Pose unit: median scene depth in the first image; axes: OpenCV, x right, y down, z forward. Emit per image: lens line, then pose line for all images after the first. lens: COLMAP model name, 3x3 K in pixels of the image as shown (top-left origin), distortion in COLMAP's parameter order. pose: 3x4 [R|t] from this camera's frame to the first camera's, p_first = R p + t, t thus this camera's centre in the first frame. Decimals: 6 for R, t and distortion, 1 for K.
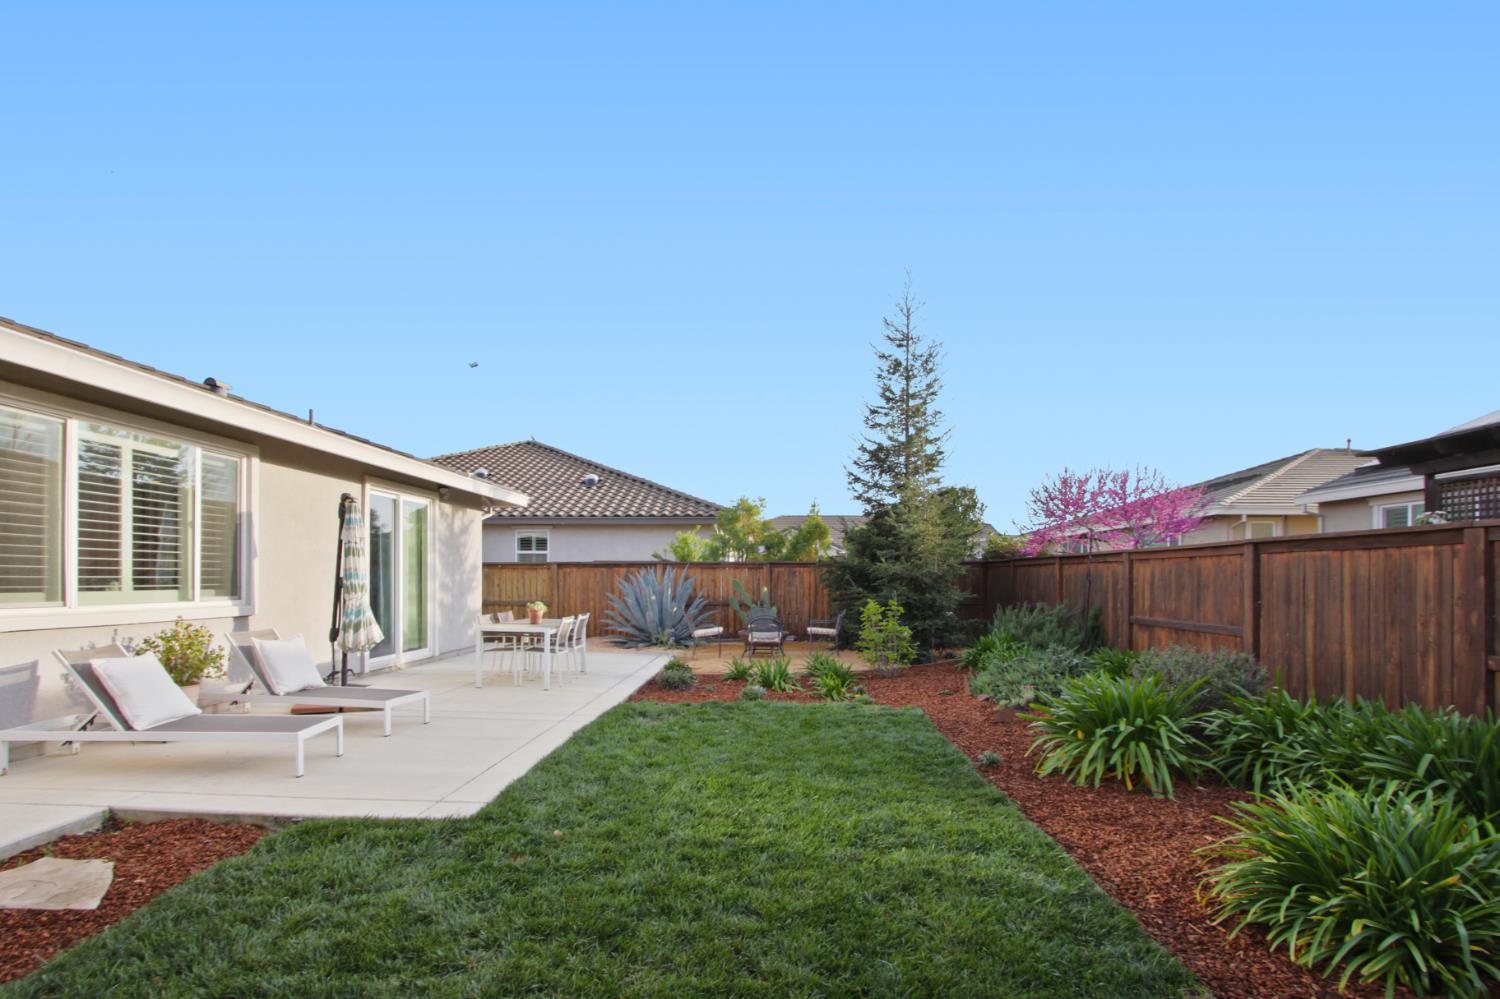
lens RADIAL K [[725.0, 0, 741.2], [0, 725.0, 578.0], [0, 0, 1]] dist [0.000052, 0.000007]
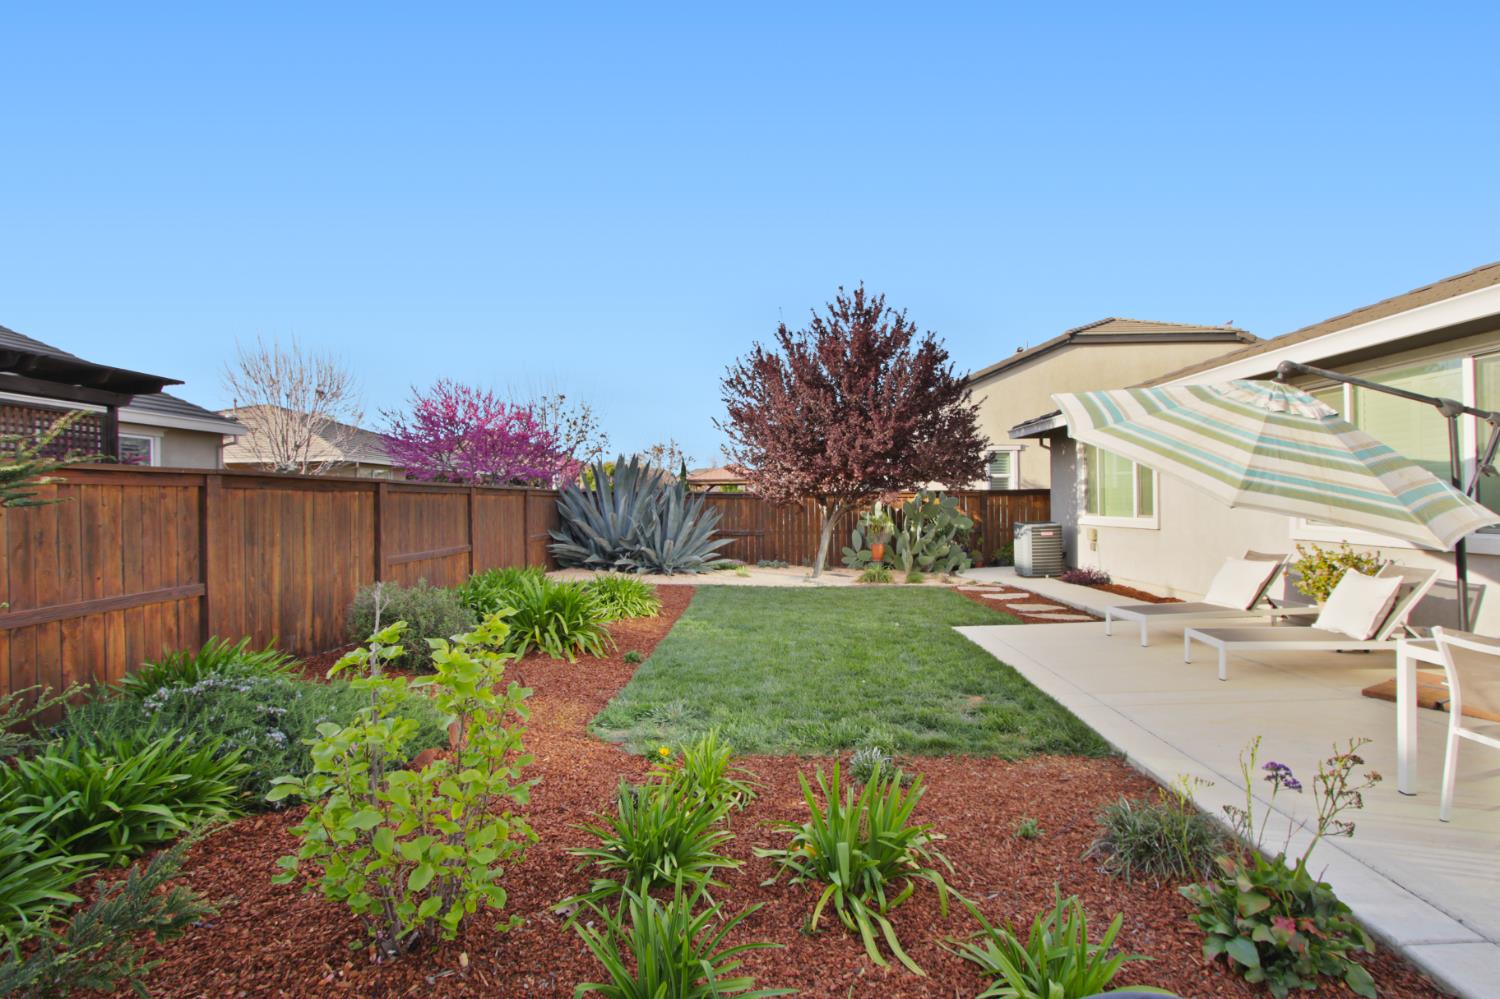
lens RADIAL K [[703.8, 0, 753.3], [0, 703.8, 502.2], [0, 0, 1]] dist [-0.036325, 0.019165]
pose [[-0.999779, 0.009193, -0.018885, 0.111593], [0.009136, 0.999954, 0.003071, -0.014107], [0.018912, 0.002898, -0.999817, 1.616942]]
